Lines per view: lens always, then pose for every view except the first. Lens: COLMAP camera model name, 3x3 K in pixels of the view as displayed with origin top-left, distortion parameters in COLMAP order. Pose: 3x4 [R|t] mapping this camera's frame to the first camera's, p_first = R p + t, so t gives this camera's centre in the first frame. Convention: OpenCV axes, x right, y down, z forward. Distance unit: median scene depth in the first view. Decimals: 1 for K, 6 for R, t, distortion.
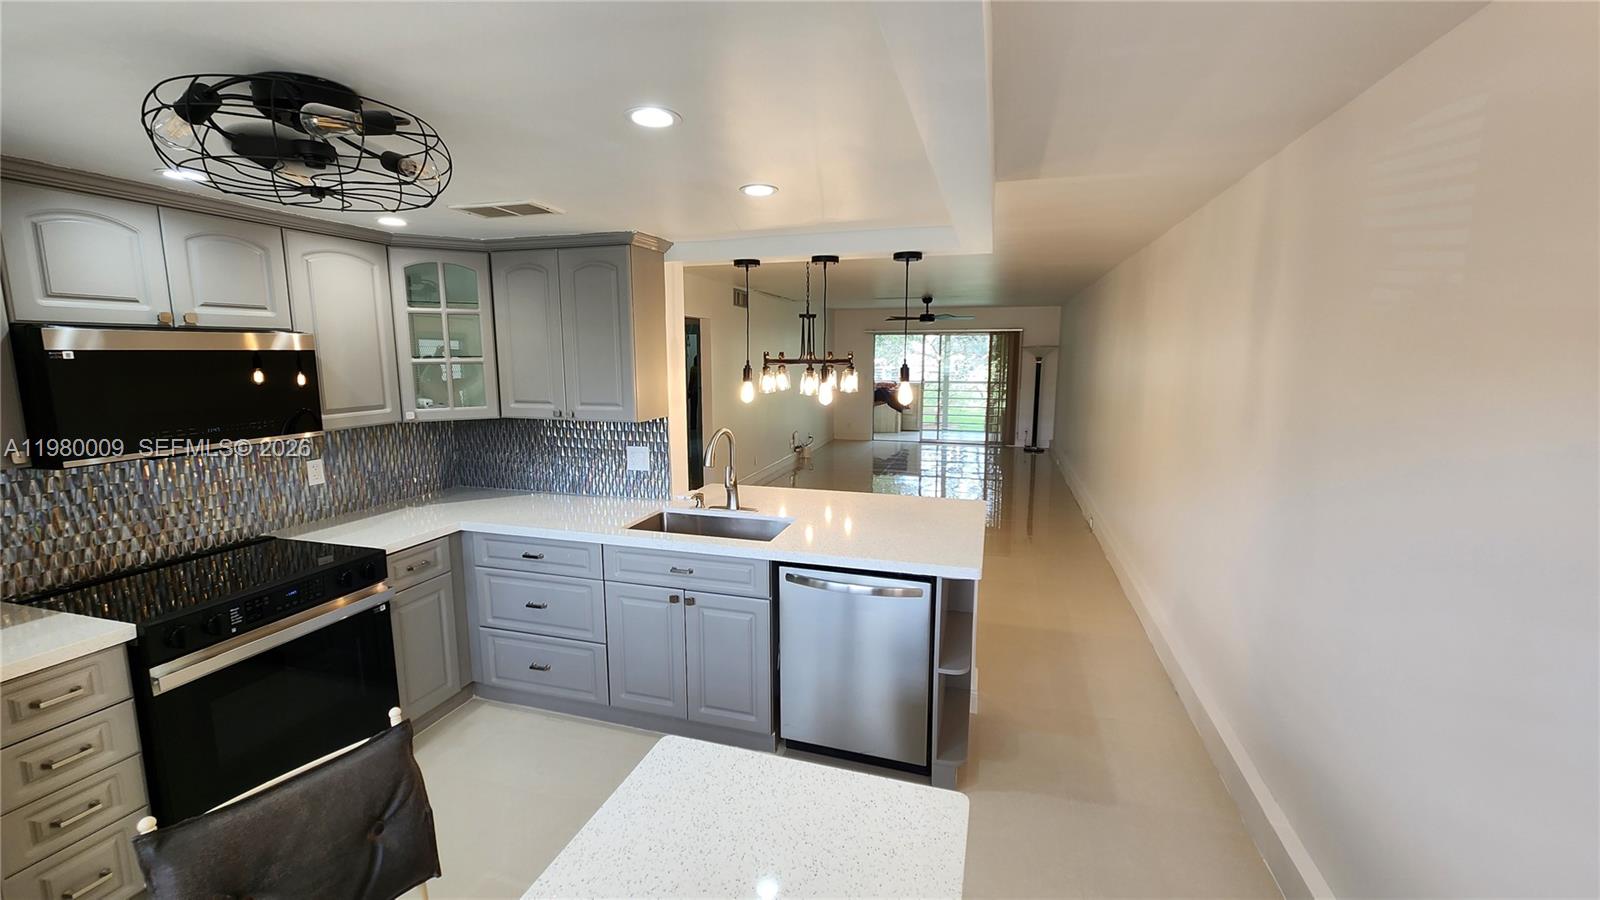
lens RADIAL K [[644.4, 0, 802.3], [0, 644.4, 444.0], [0, 0, 1]] dist [-0.000342, -0.000434]
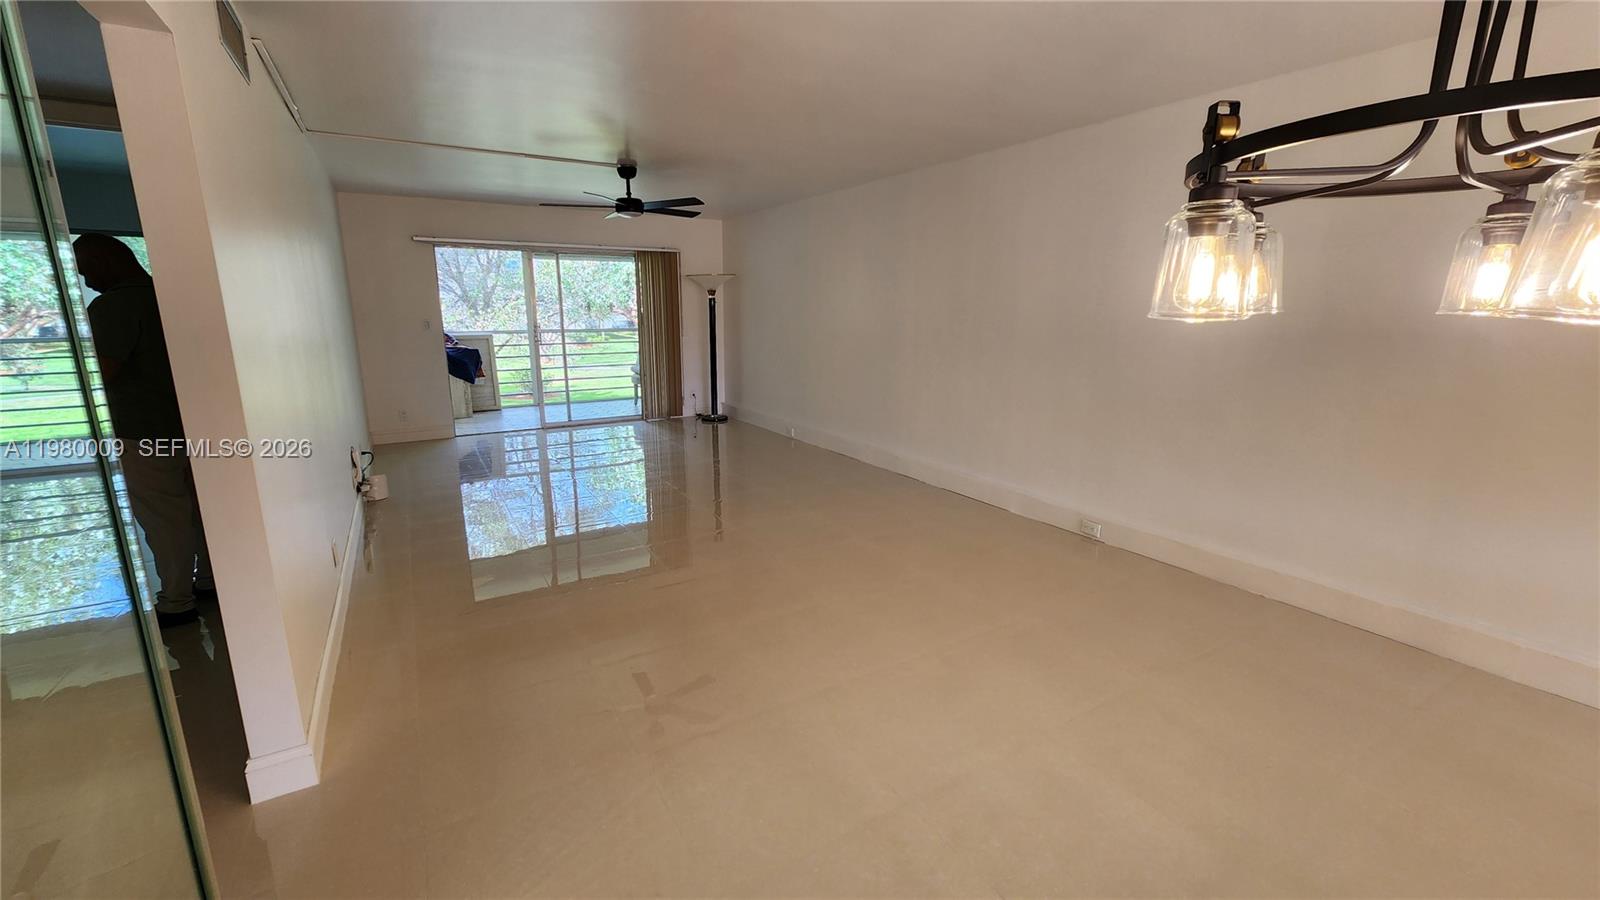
lens RADIAL K [[644.4, 0, 806.0], [0, 644.4, 446.6], [0, 0, 1]] dist [-0.000342, -0.000434]
pose [[0.658731, -0.161193, 0.734909, -0.449820], [0.106094, 0.986921, 0.121373, -0.143813], [-0.744861, -0.001982, 0.667217, 1.688327]]
